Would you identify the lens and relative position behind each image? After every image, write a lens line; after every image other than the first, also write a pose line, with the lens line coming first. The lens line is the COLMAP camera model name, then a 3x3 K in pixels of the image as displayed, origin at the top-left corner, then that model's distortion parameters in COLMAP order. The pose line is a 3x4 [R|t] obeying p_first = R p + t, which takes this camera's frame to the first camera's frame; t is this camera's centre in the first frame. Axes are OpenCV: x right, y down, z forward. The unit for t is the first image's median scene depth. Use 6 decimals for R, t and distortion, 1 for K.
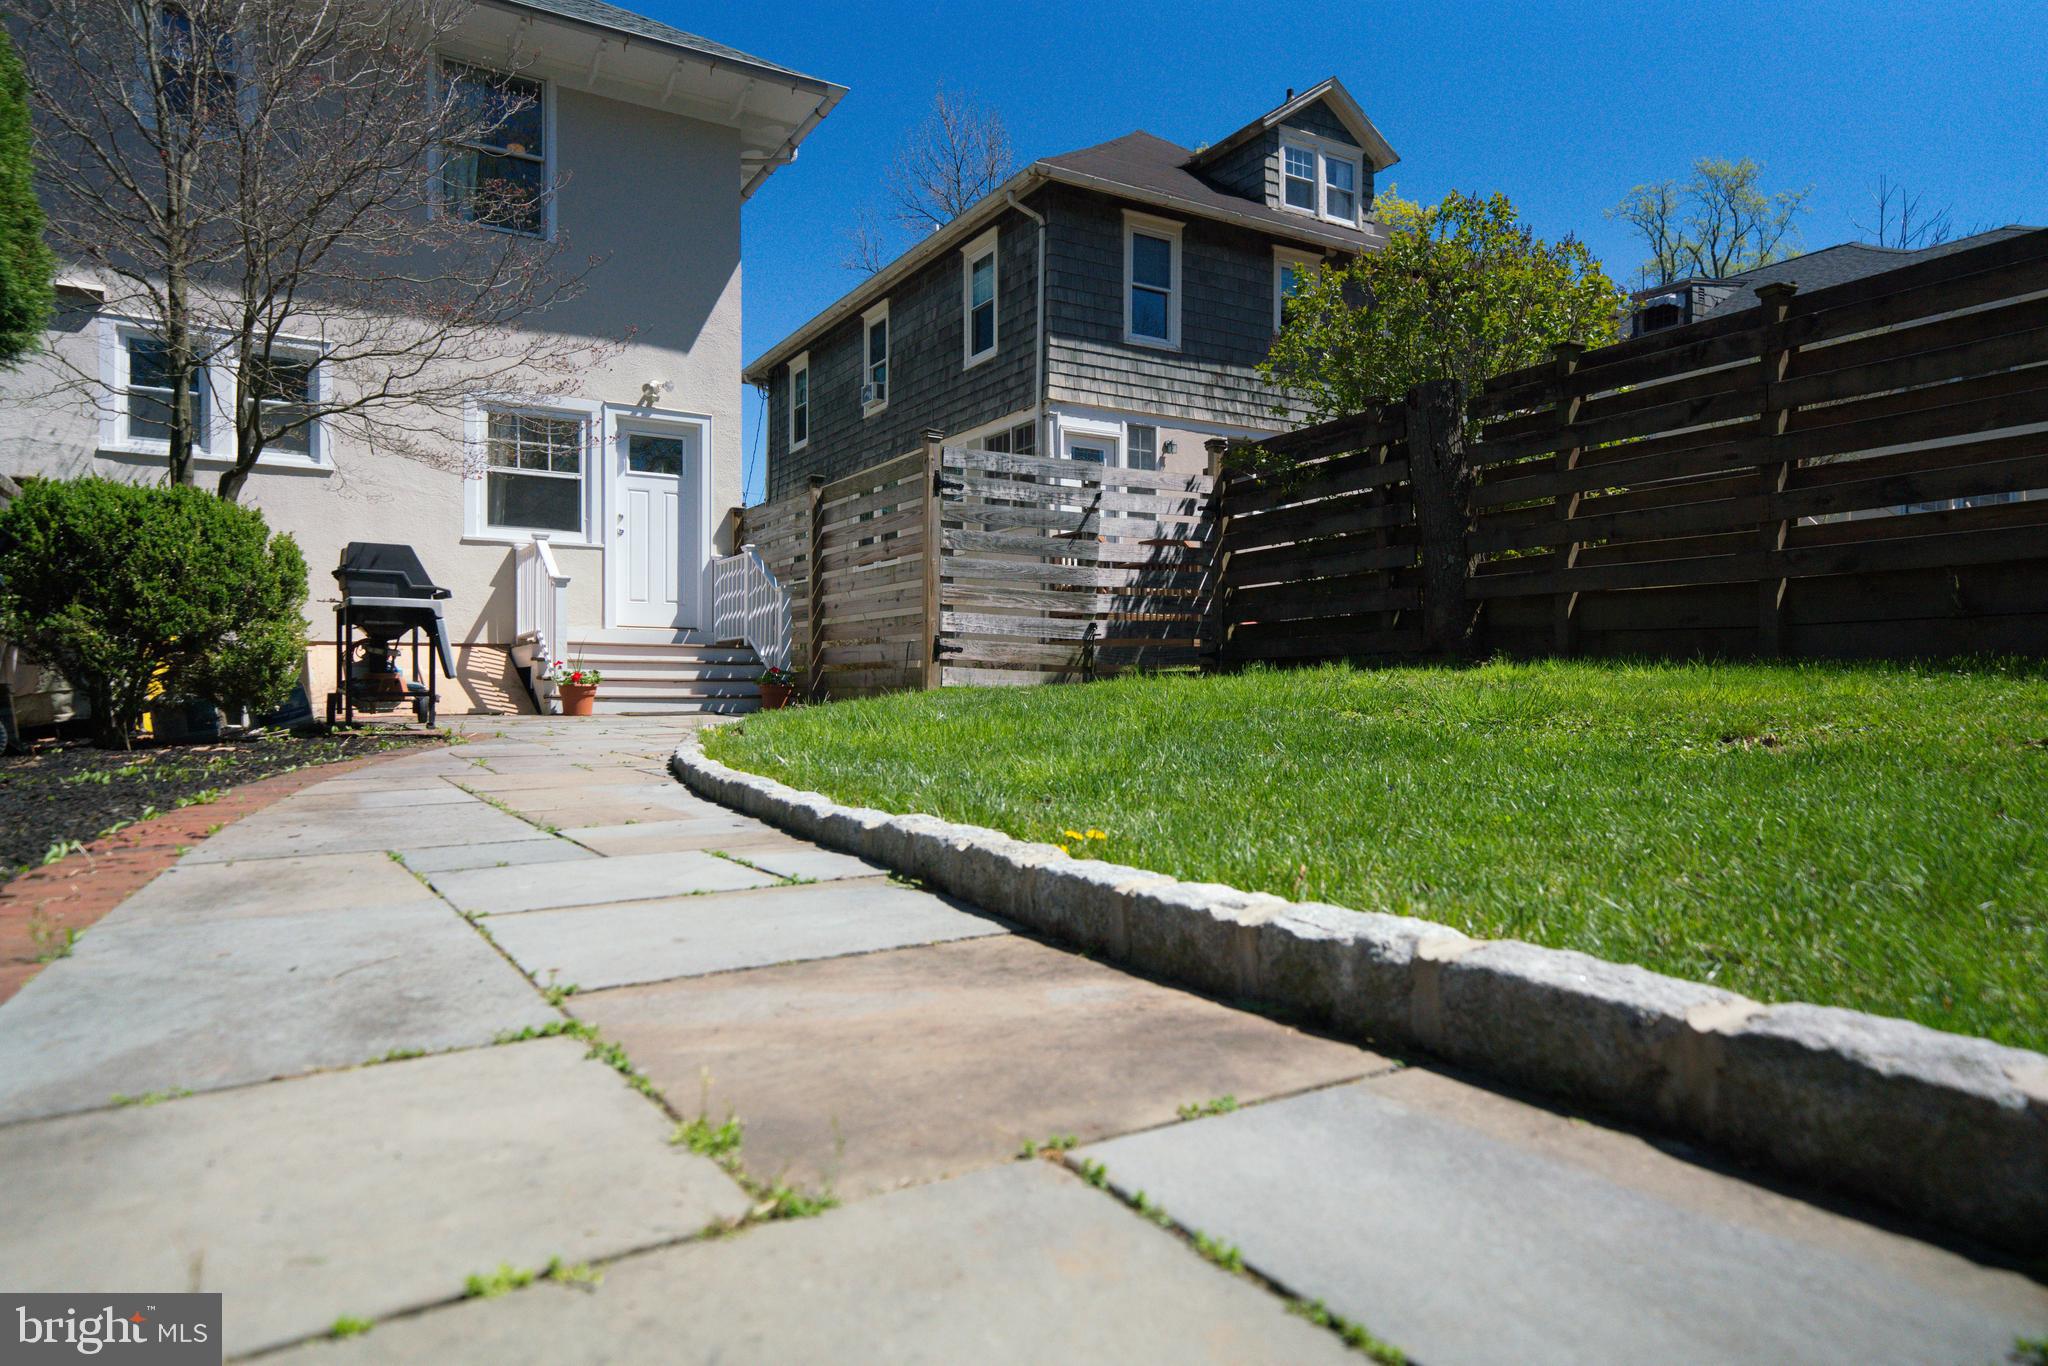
lens RADIAL K [[1256.8, 0, 1017.7], [0, 1256.8, 698.1], [0, 0, 1]] dist [0.030379, -0.000878]
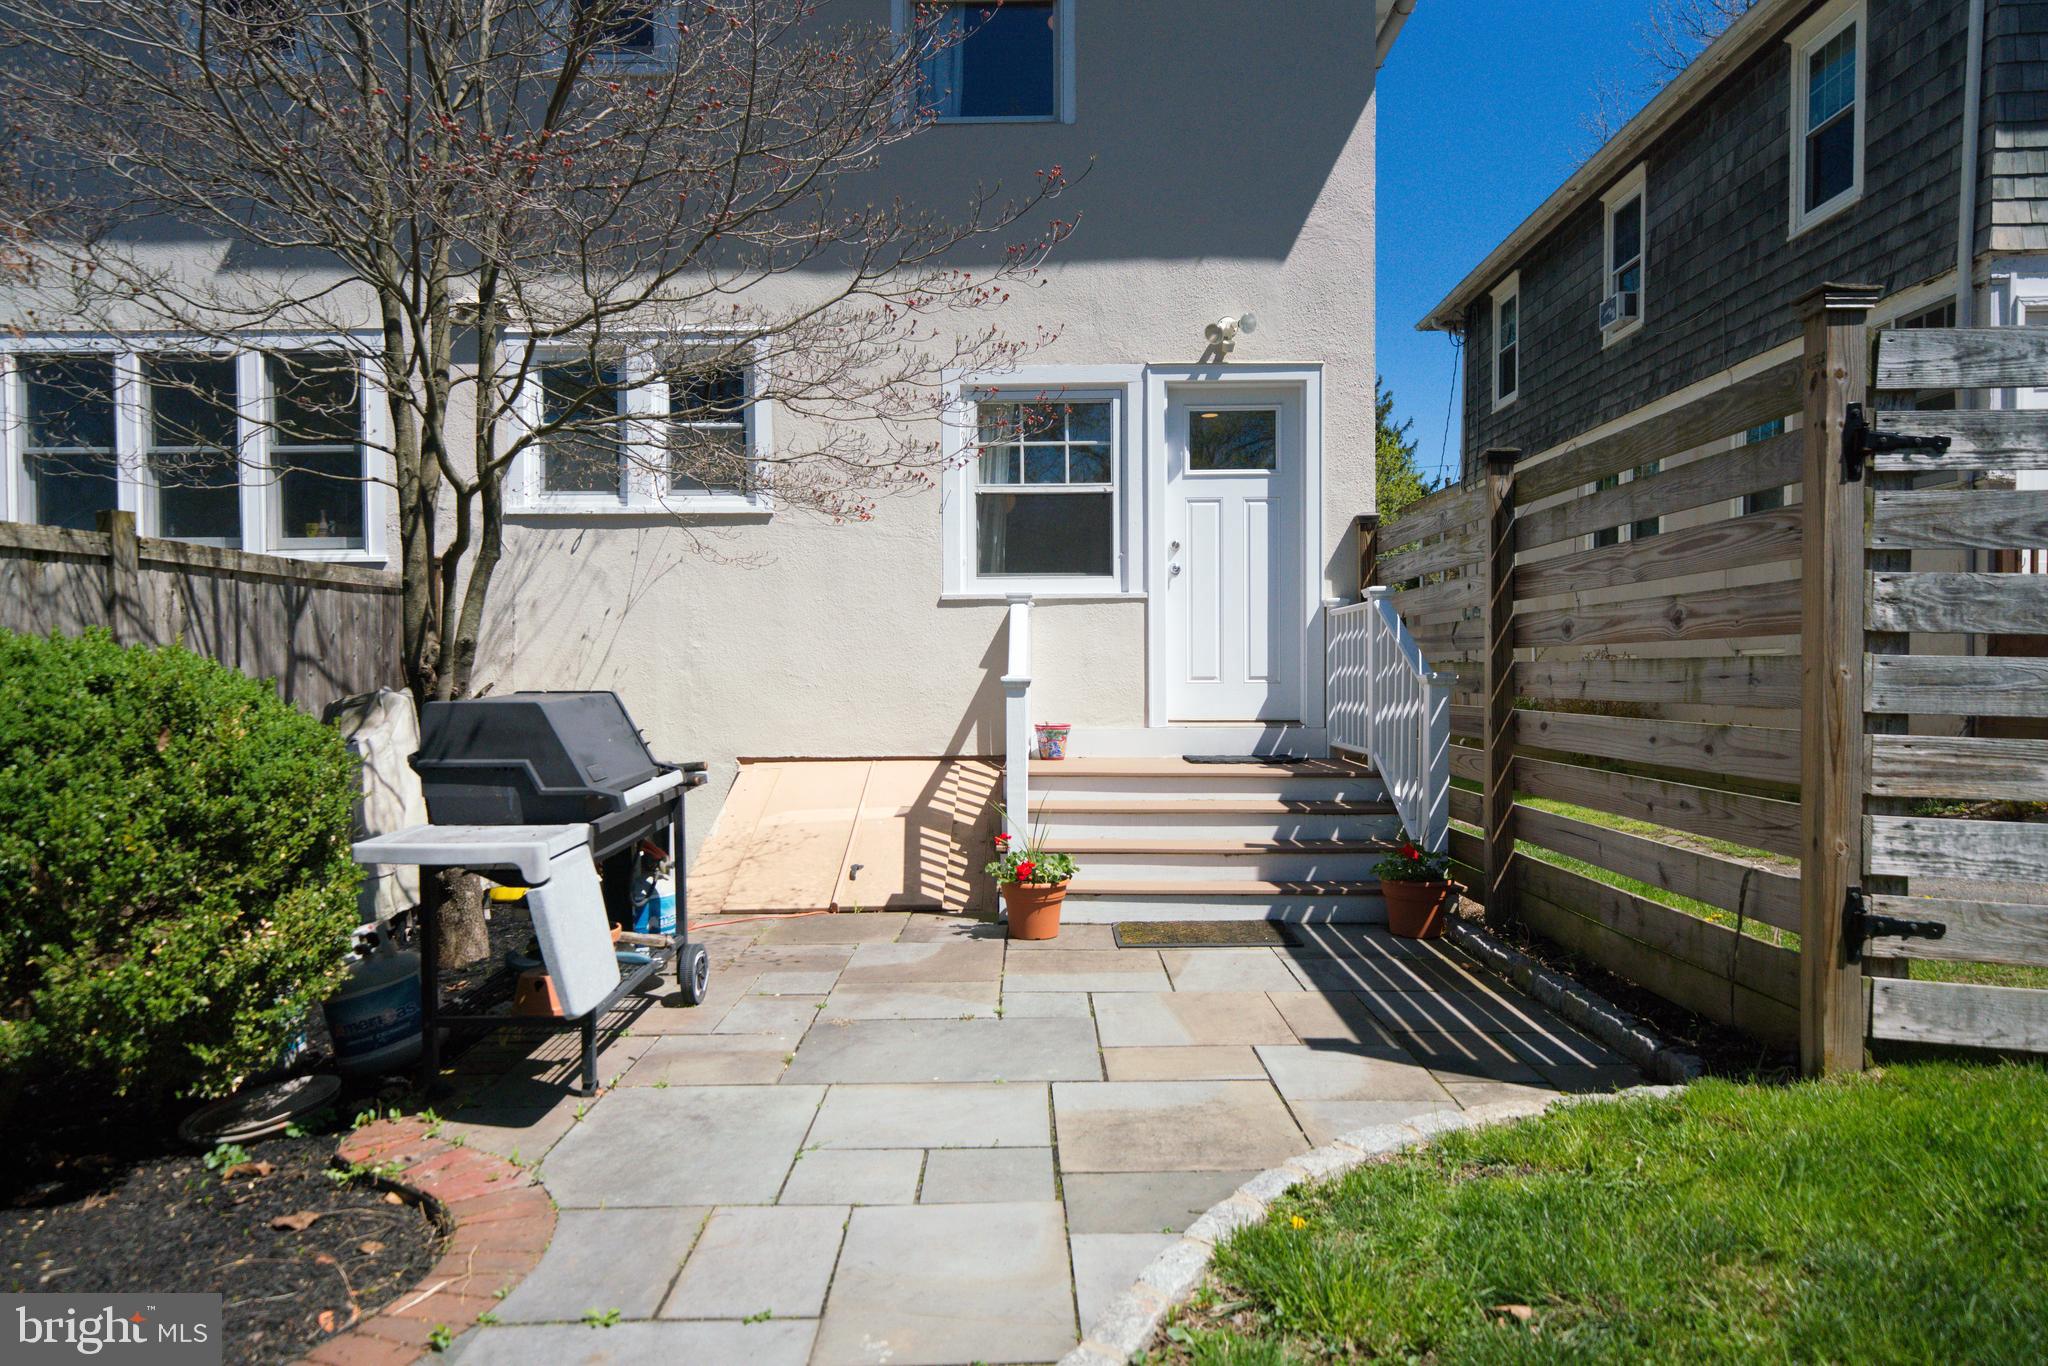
lens RADIAL K [[1256.8, 0, 1013.1], [0, 1256.8, 683.9], [0, 0, 1]] dist [0.030379, -0.000878]
pose [[0.849742, -0.000705, -0.527198, -0.056018], [0.004121, 0.999977, 0.005304, -0.079949], [0.527182, -0.006679, 0.849726, 0.433790]]
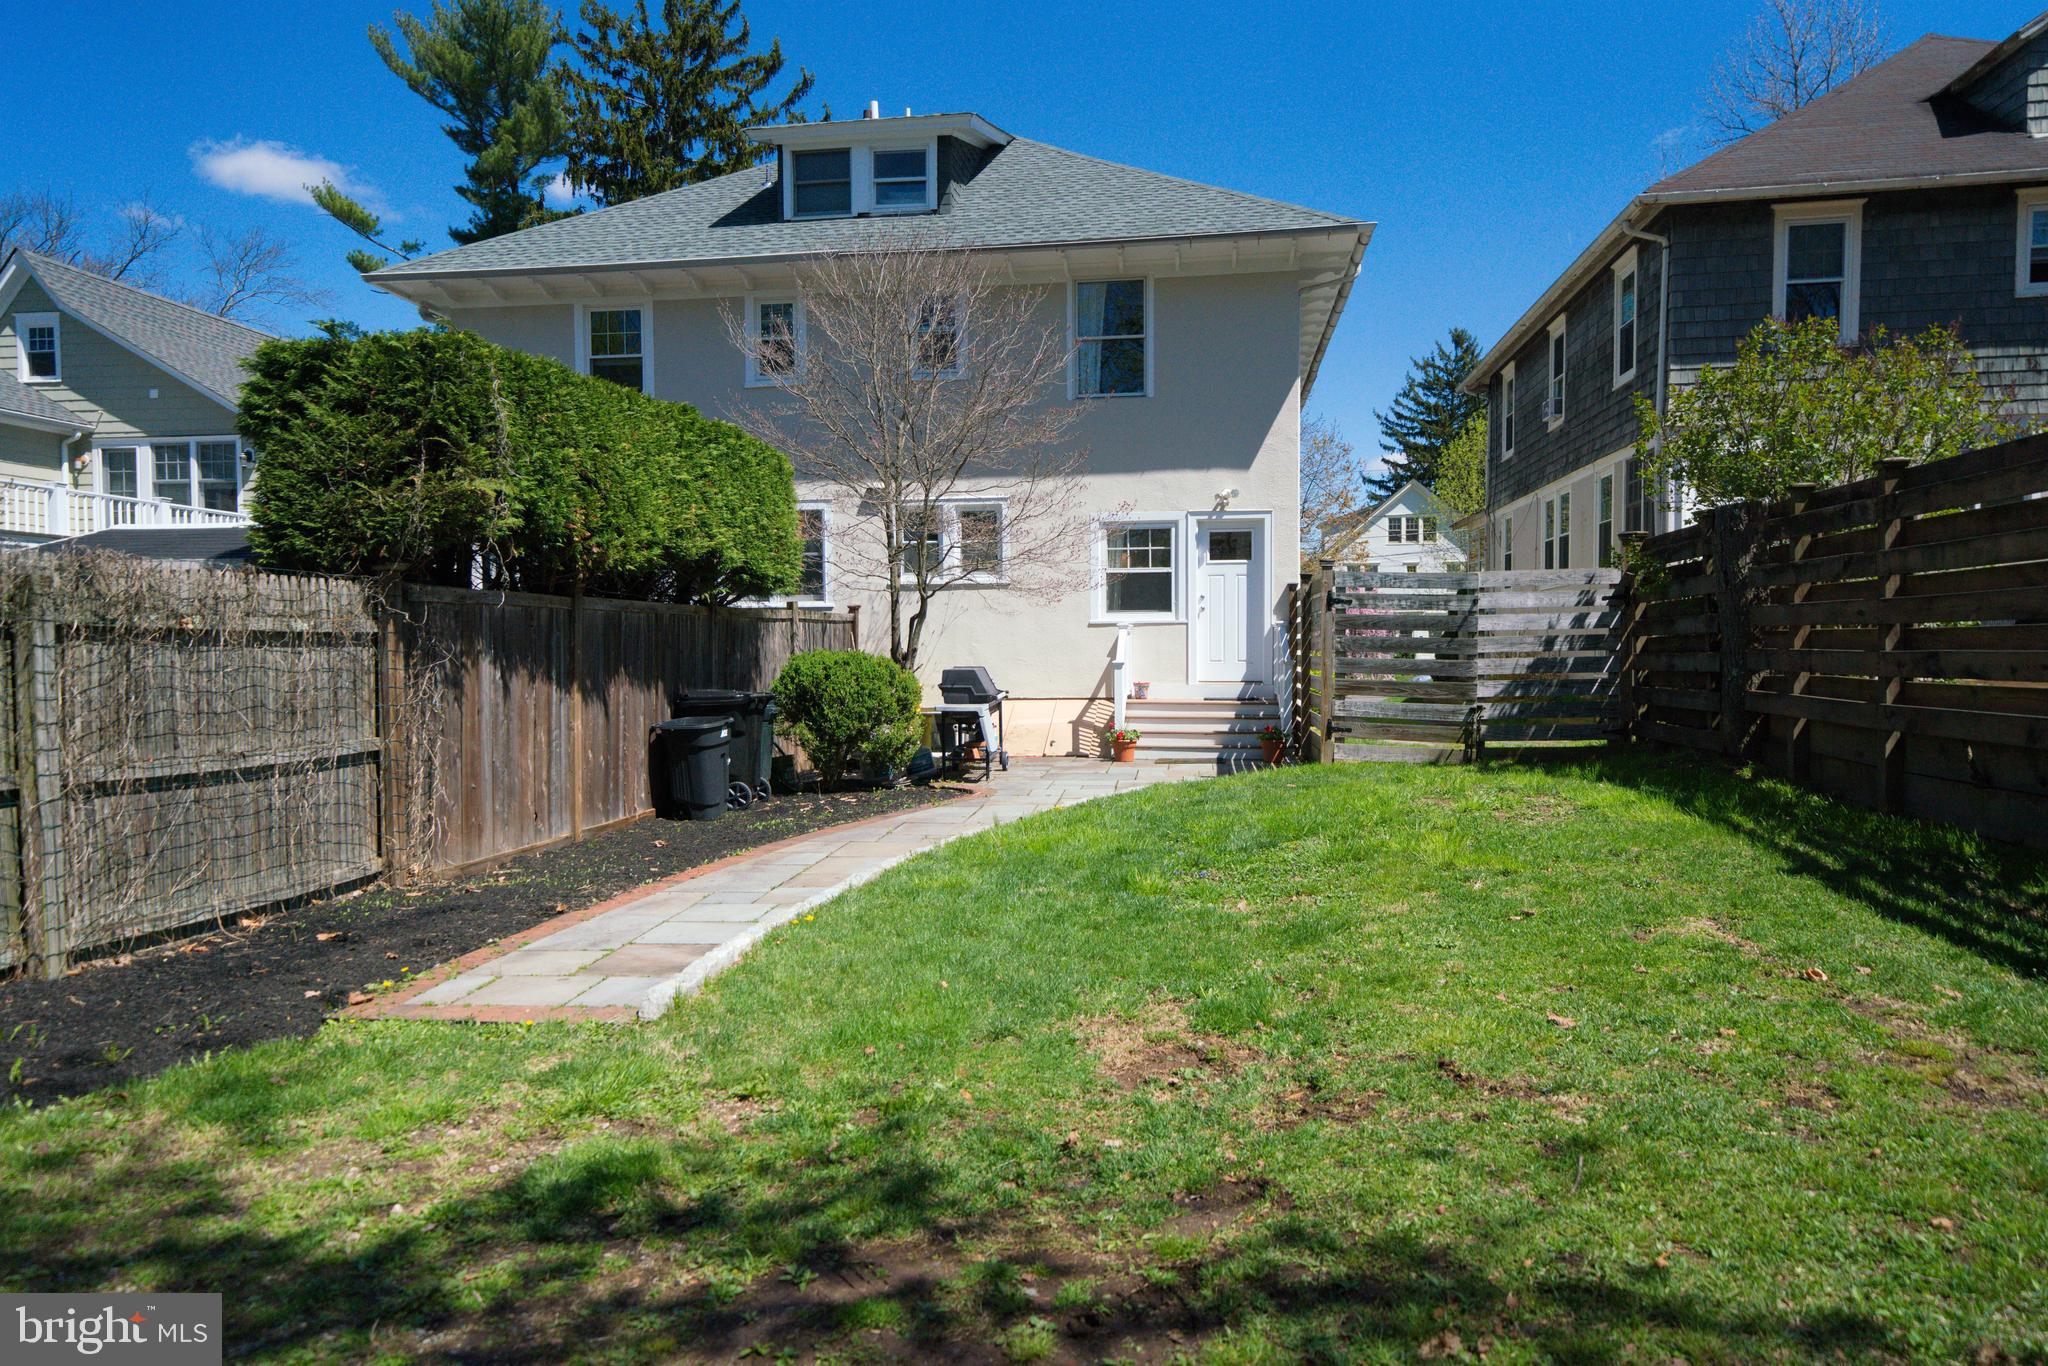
lens RADIAL K [[1319.4, 0, 976.7], [0, 1319.4, 745.4], [0, 0, 1]] dist [0.005426, -0.000845]
pose [[0.763163, 0.040830, -0.644915, 0.393994], [0.005130, 0.997588, 0.069229, -0.087728], [0.646186, -0.056142, 0.761112, -0.193847]]
